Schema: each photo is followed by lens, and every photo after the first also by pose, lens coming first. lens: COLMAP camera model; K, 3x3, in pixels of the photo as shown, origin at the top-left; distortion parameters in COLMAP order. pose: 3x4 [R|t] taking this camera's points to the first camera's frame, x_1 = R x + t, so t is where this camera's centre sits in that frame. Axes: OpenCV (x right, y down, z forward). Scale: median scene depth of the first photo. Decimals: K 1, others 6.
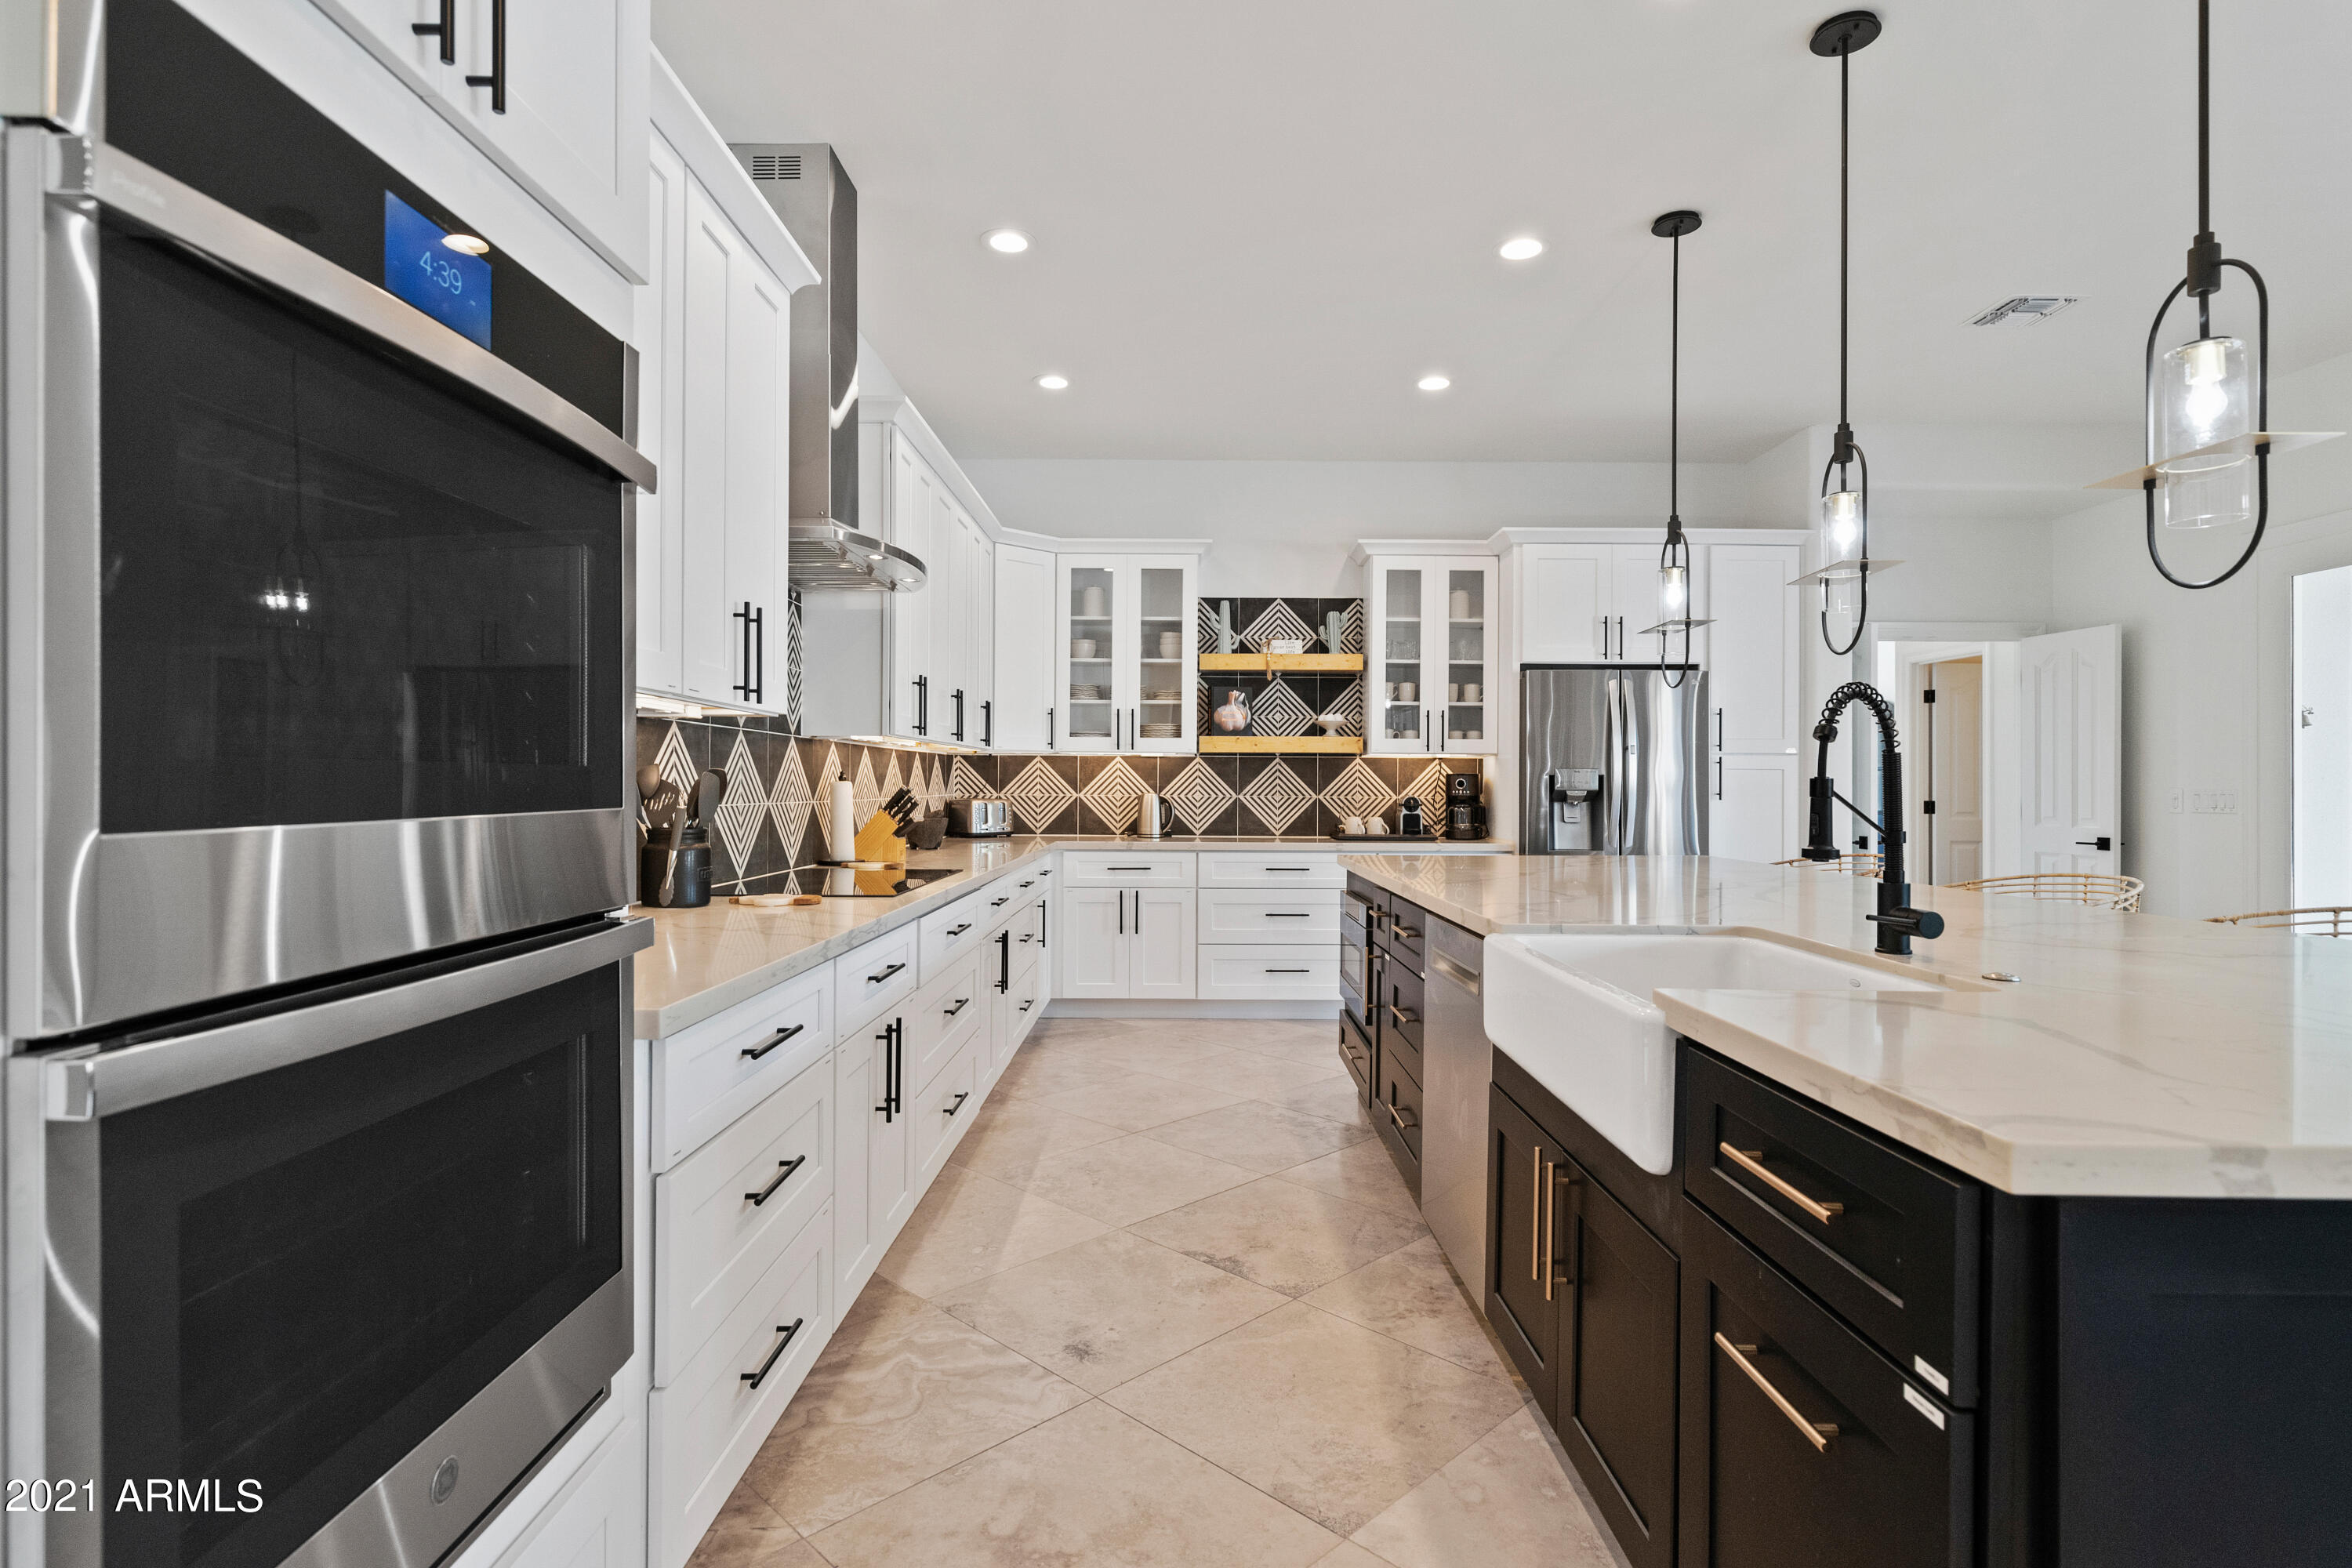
lens RADIAL K [[1176.4, 0, 1179.6], [0, 1176.4, 776.2], [0, 0, 1]] dist [0.001738, 0.000325]
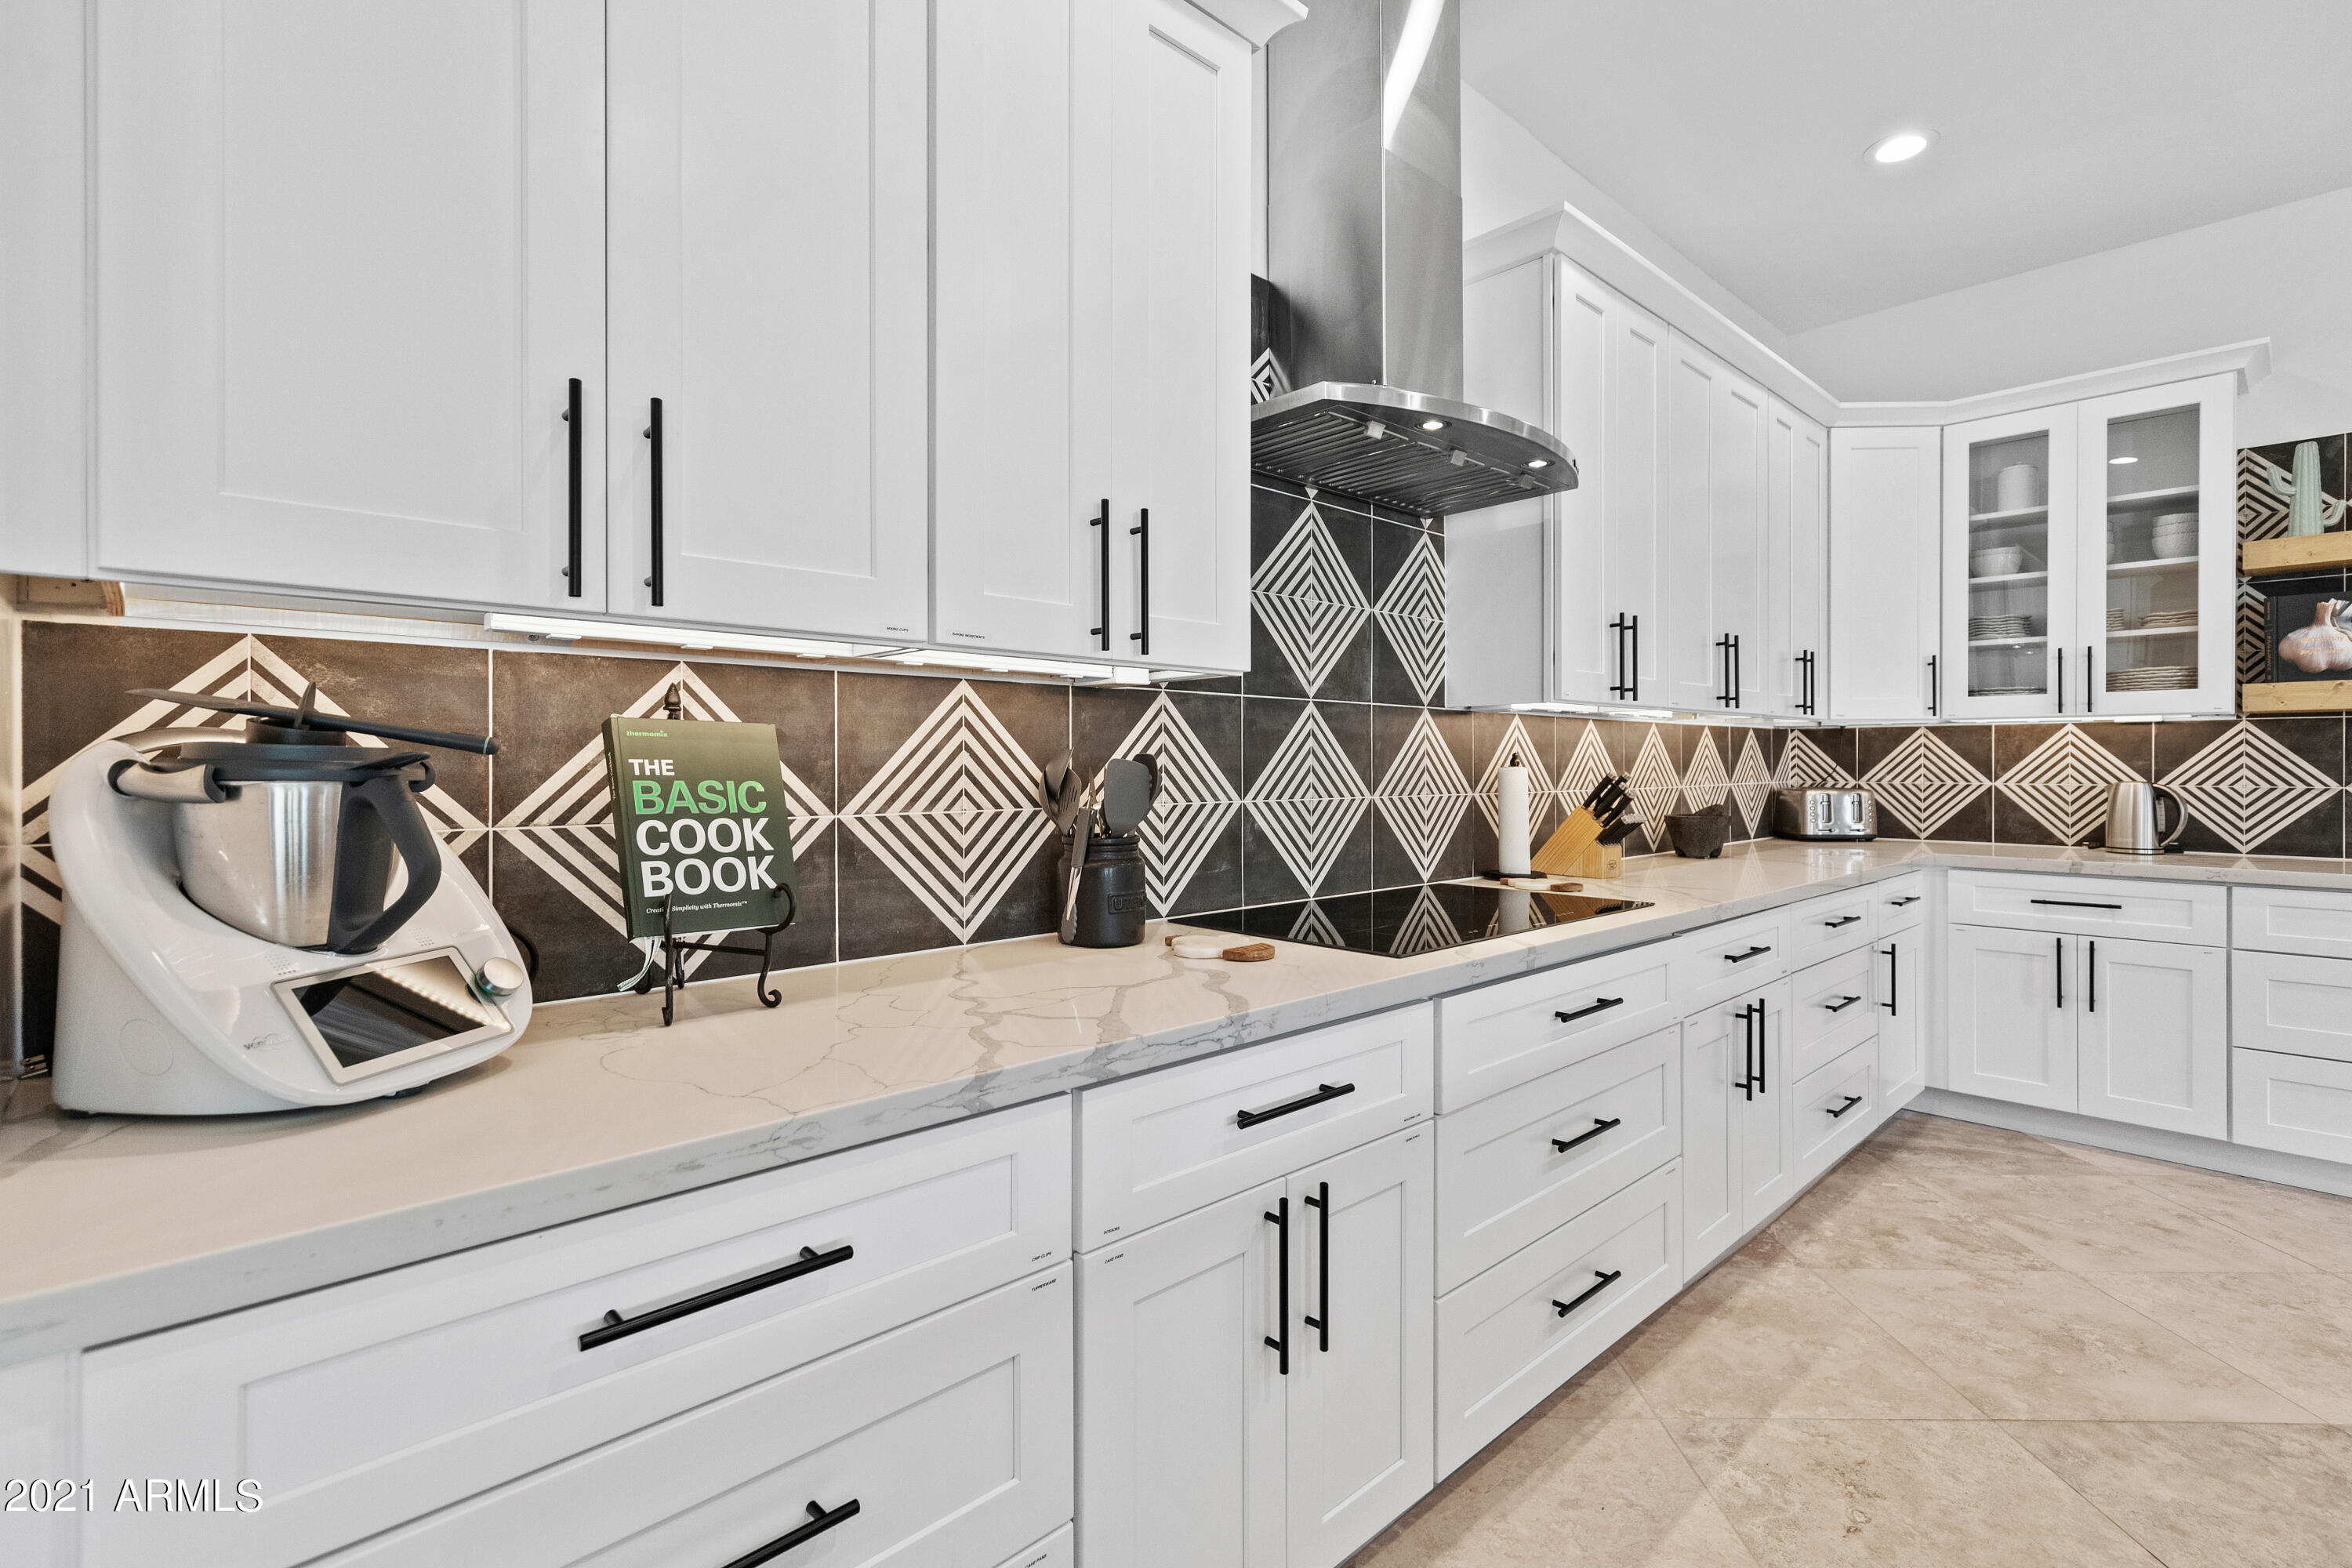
lens RADIAL K [[1076.2, 0, 1181.7], [0, 1076.2, 769.5], [0, 0, 1]] dist [-0.000129, -0.000203]
pose [[0.690789, -0.003451, -0.723048, 0.039740], [0.010094, 0.999937, 0.004872, 0.000284], [0.722986, -0.010664, 0.690780, 0.257396]]
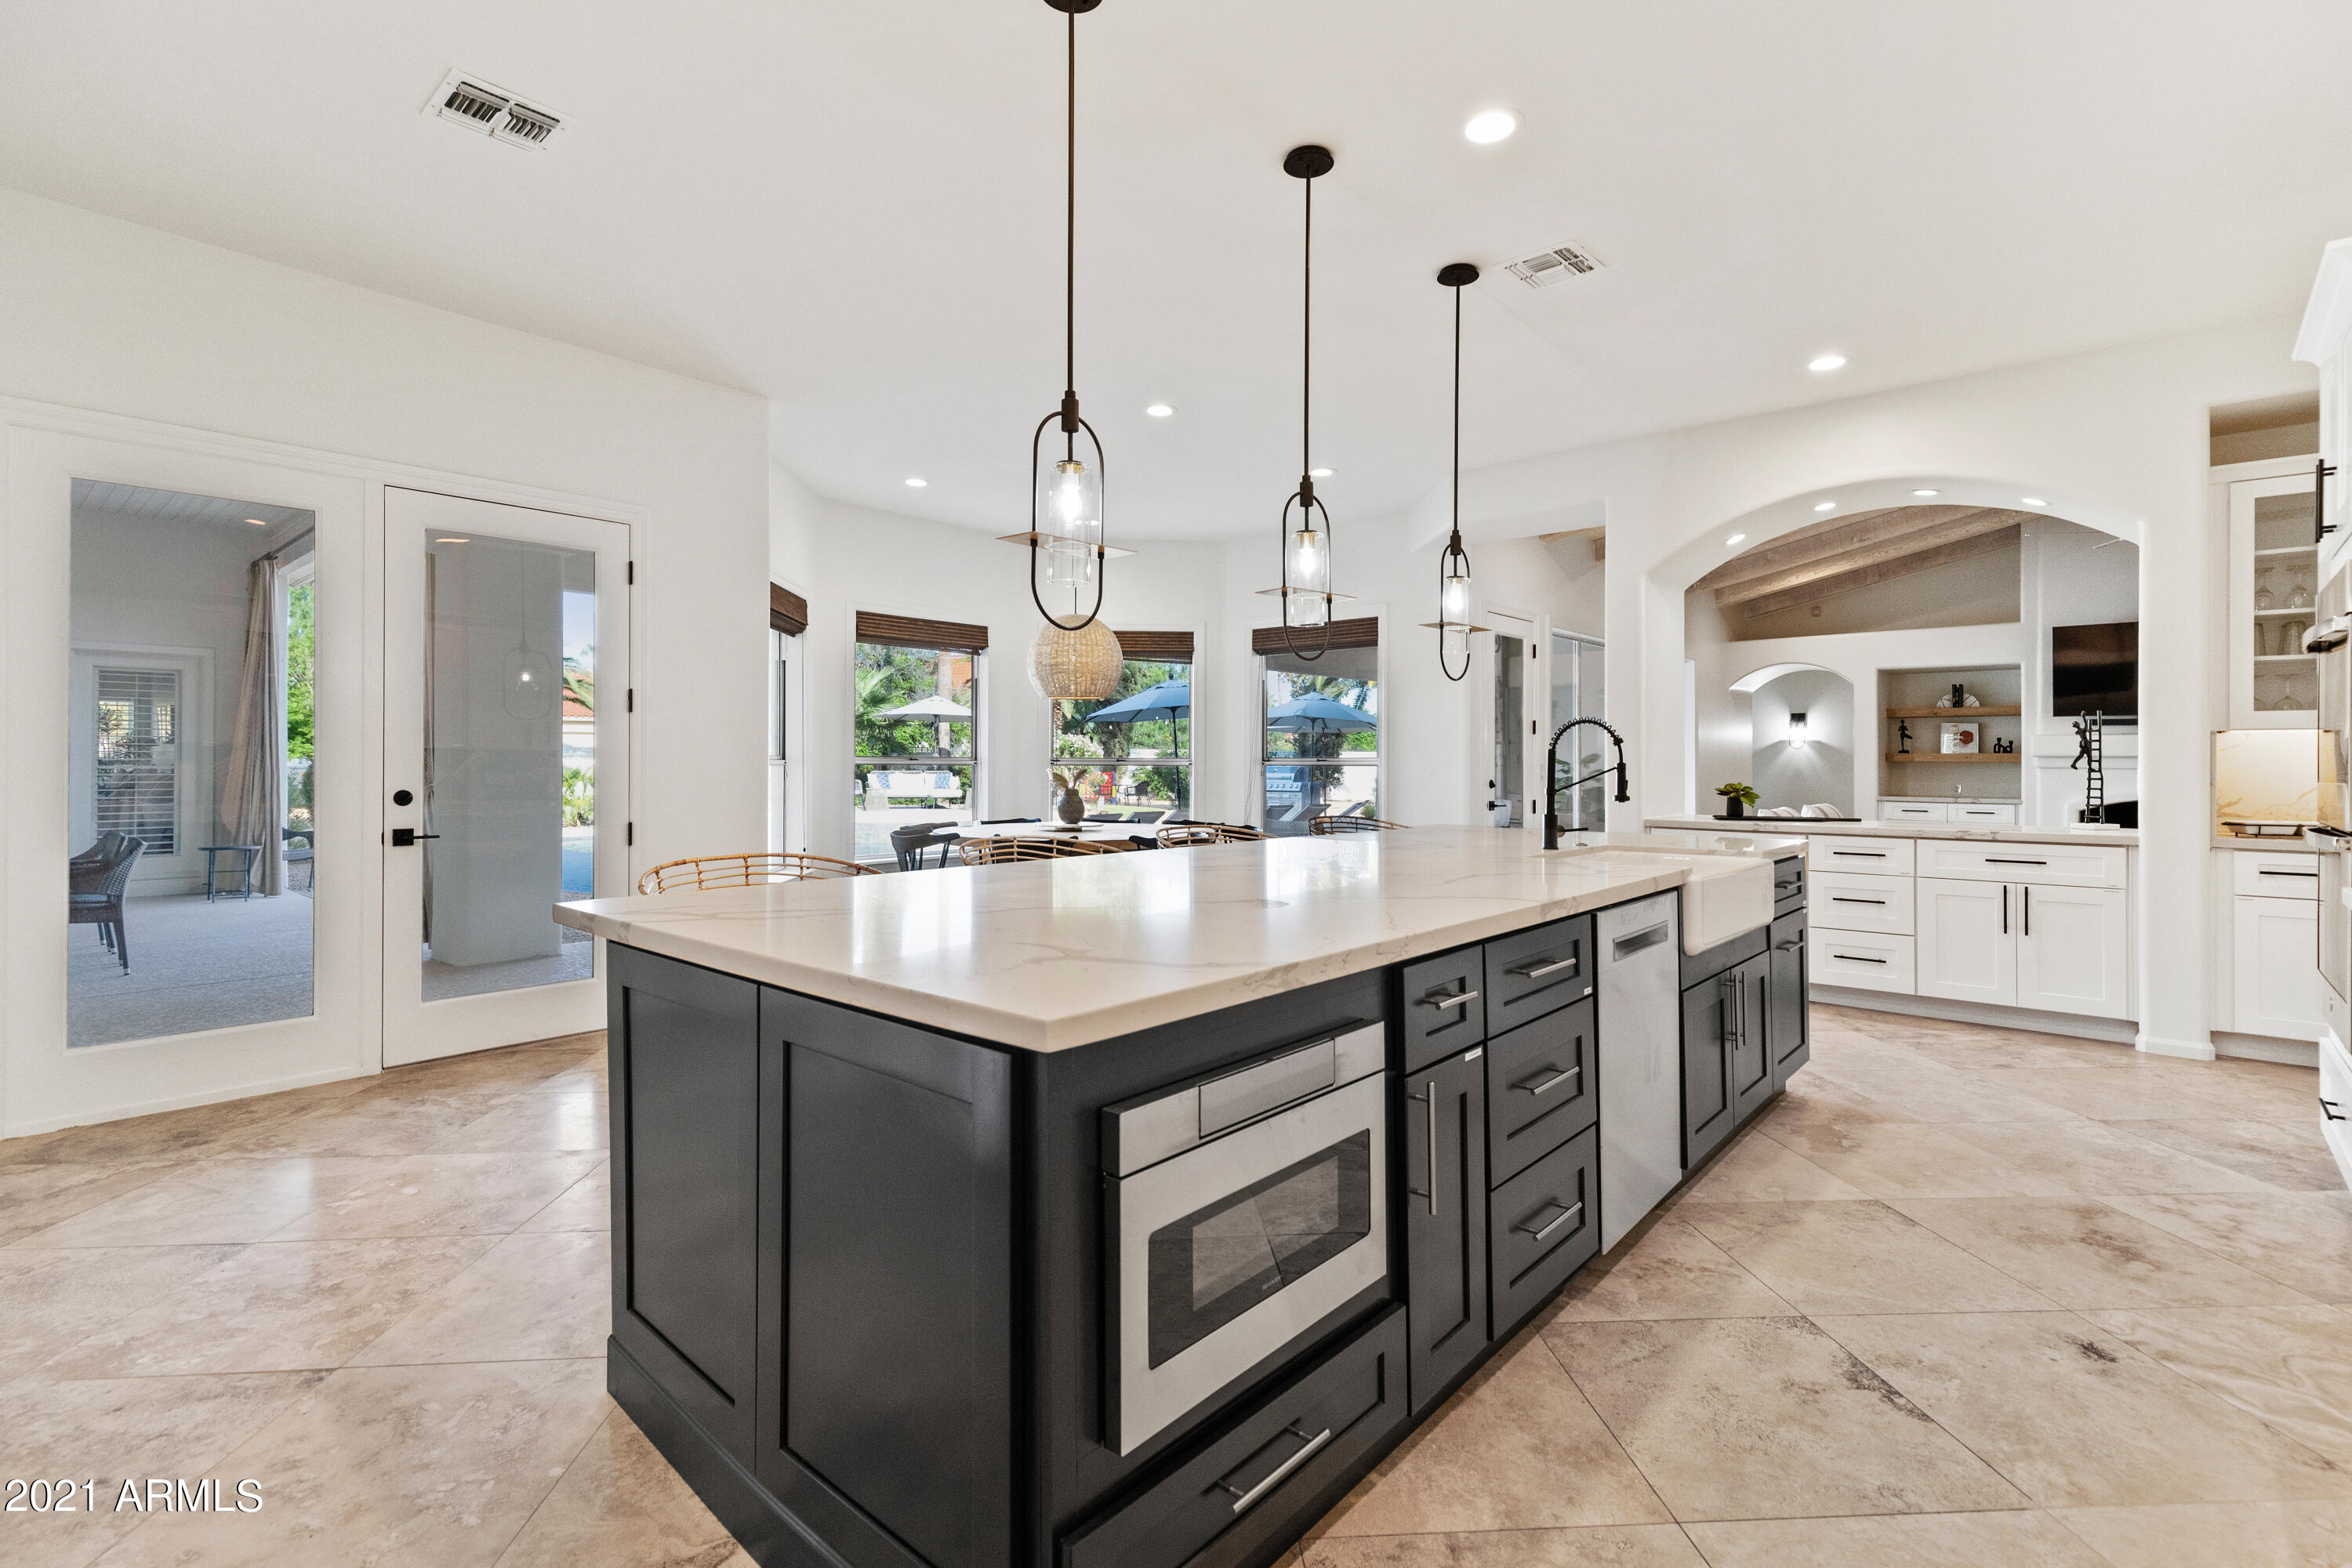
lens RADIAL K [[1084.7, 0, 1203.9], [0, 1084.7, 787.9], [0, 0, 1]] dist [0.001108, 0.000455]
pose [[-0.759102, -0.020876, 0.650636, -0.041259], [-0.009638, 0.999737, 0.020832, 0.005755], [-0.650900, 0.009543, -0.759104, 0.882606]]
